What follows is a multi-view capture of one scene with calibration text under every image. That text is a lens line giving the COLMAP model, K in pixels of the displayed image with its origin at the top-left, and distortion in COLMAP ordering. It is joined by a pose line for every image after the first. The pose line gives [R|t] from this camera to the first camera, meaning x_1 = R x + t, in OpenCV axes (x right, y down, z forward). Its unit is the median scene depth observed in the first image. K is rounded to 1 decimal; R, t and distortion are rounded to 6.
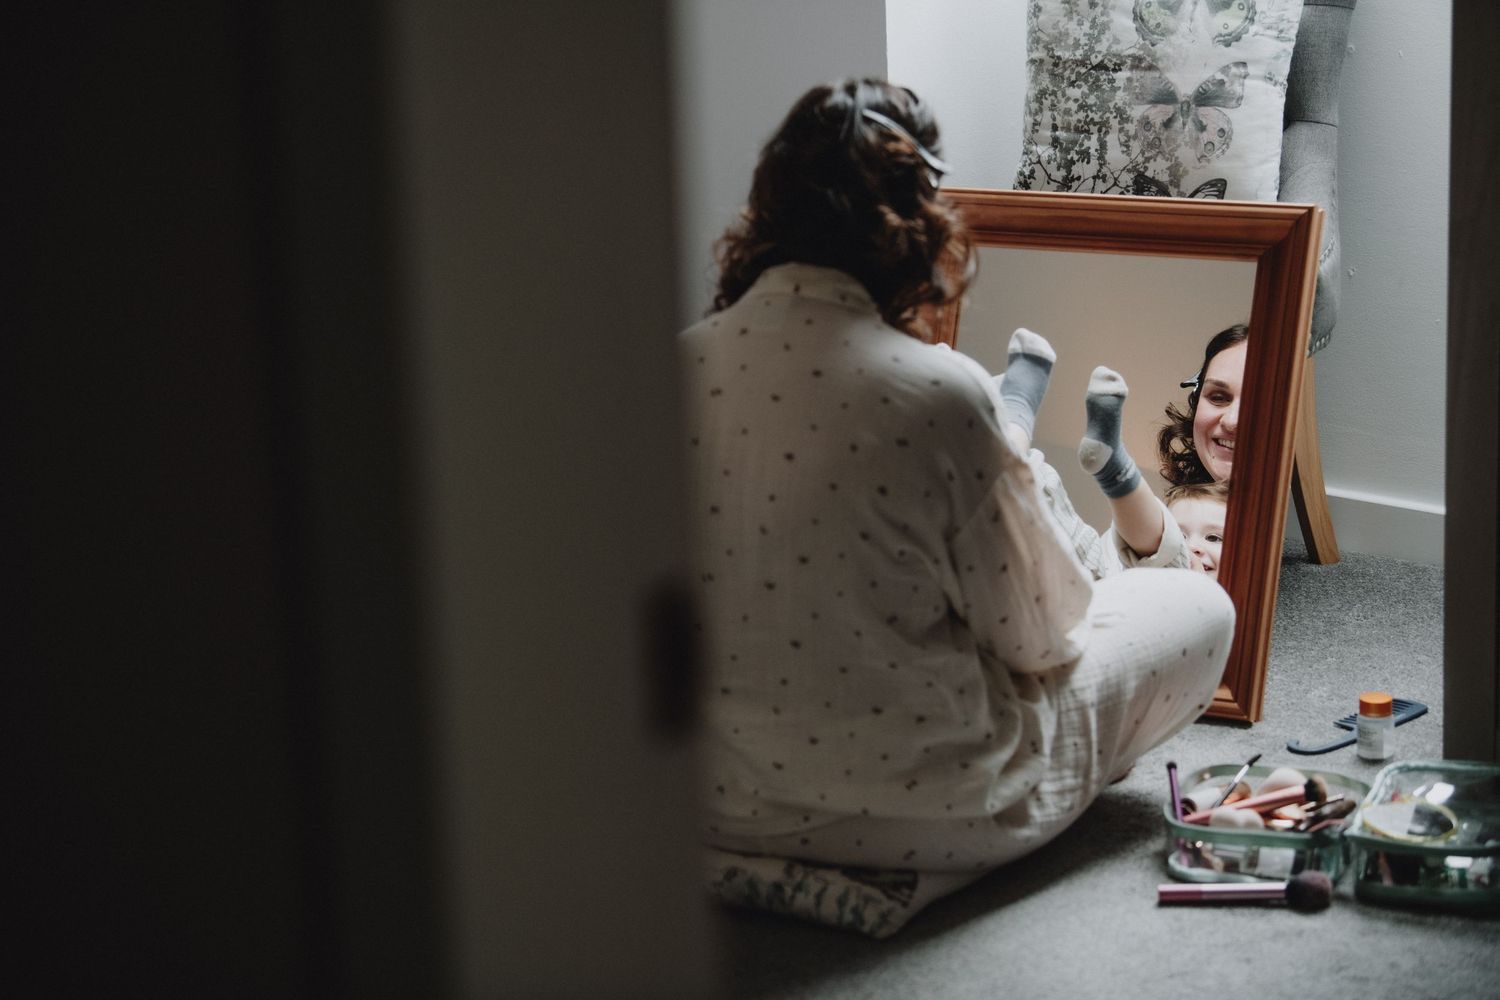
lens RADIAL K [[3625.5, 0, 762.4], [0, 3625.5, 450.6], [0, 0, 1]] dist [0.224624, 0.000000]
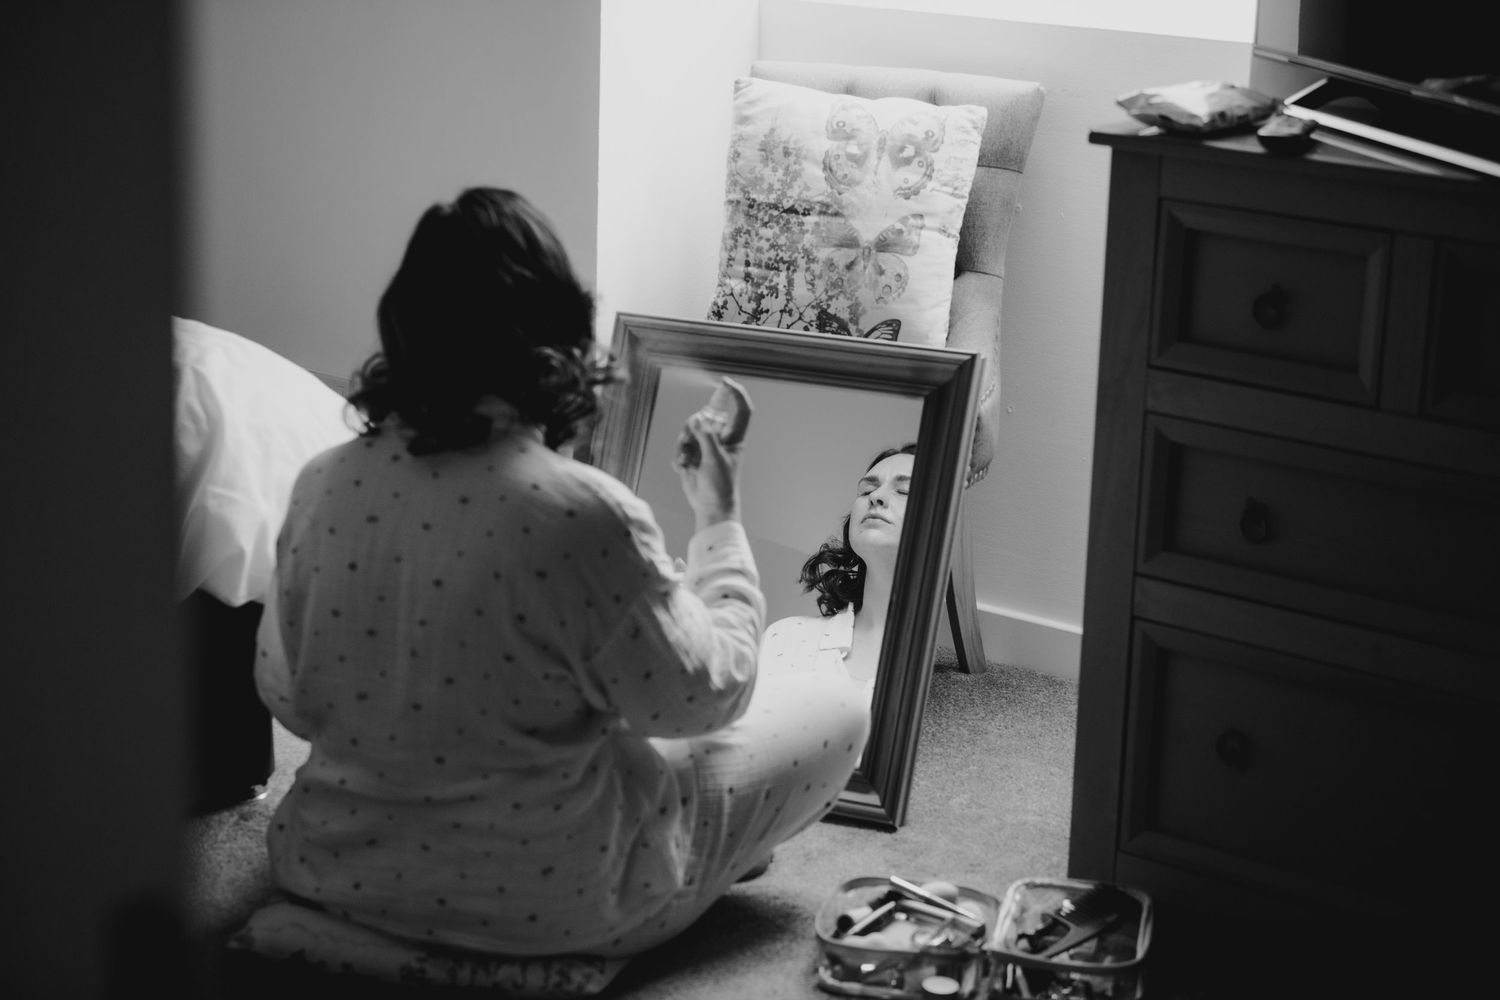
lens RADIAL K [[3055.3, 0, 708.9], [0, 3055.3, 466.4], [0, 0, 1]] dist [-0.001331, 0.000000]
pose [[0.996910, 0.050622, 0.060058, 0.017244], [-0.050045, 0.998686, -0.011069, -0.017665], [-0.060539, 0.008029, 0.998134, 0.089658]]
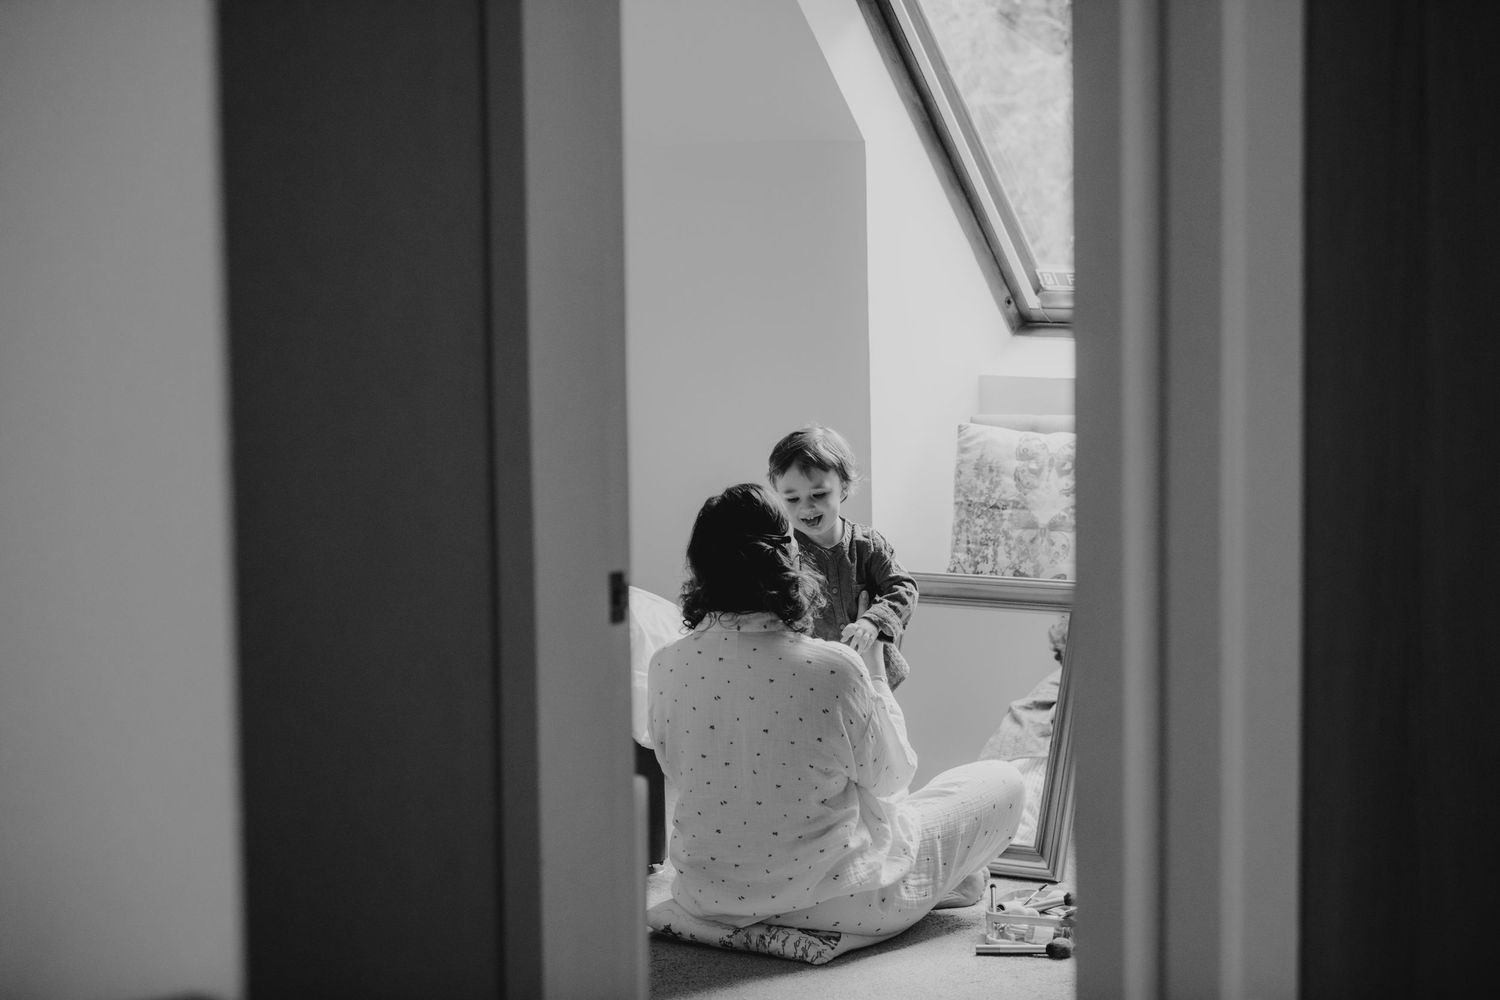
lens RADIAL K [[3055.3, 0, 795.9], [0, 3055.3, 457.2], [0, 0, 1]] dist [-0.001331, 0.000000]
pose [[0.998501, 0.027812, -0.047146, 0.067249], [-0.034717, 0.987674, -0.152625, 0.091635], [0.042320, 0.154033, 0.987159, -0.406729]]
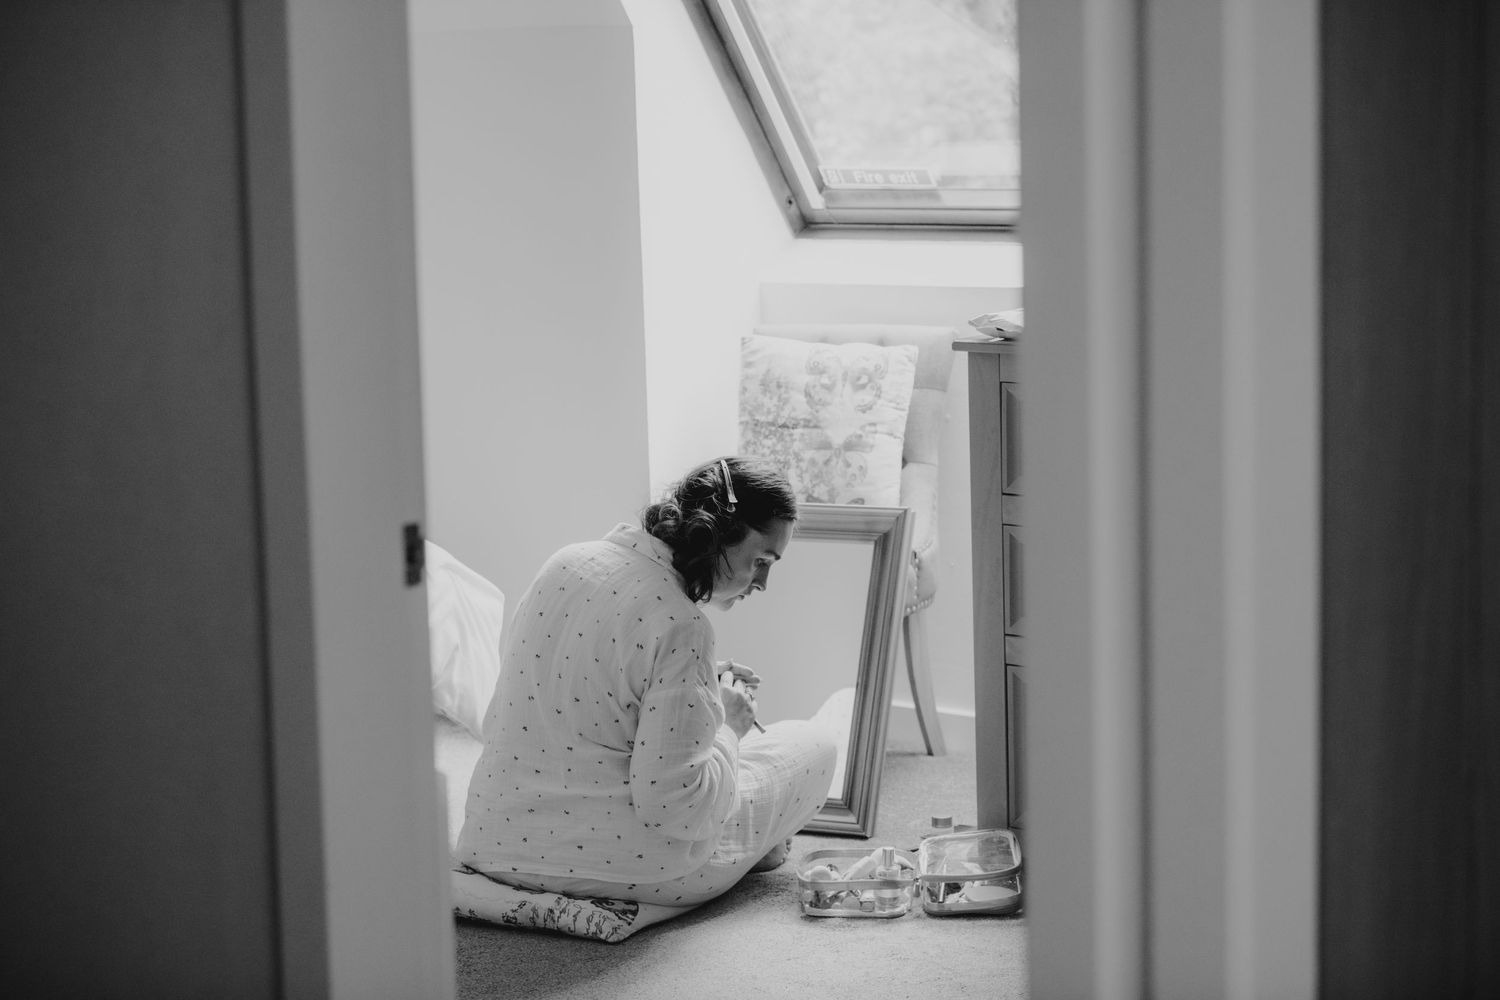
lens RADIAL K [[3055.3, 0, 674.7], [0, 3055.3, 477.2], [0, 0, 1]] dist [-0.001331, 0.000000]
pose [[0.999961, 0.006666, 0.005746, 0.039440], [-0.005932, 0.992817, -0.119498, 0.071260], [-0.006502, 0.119459, 0.992818, -0.282535]]
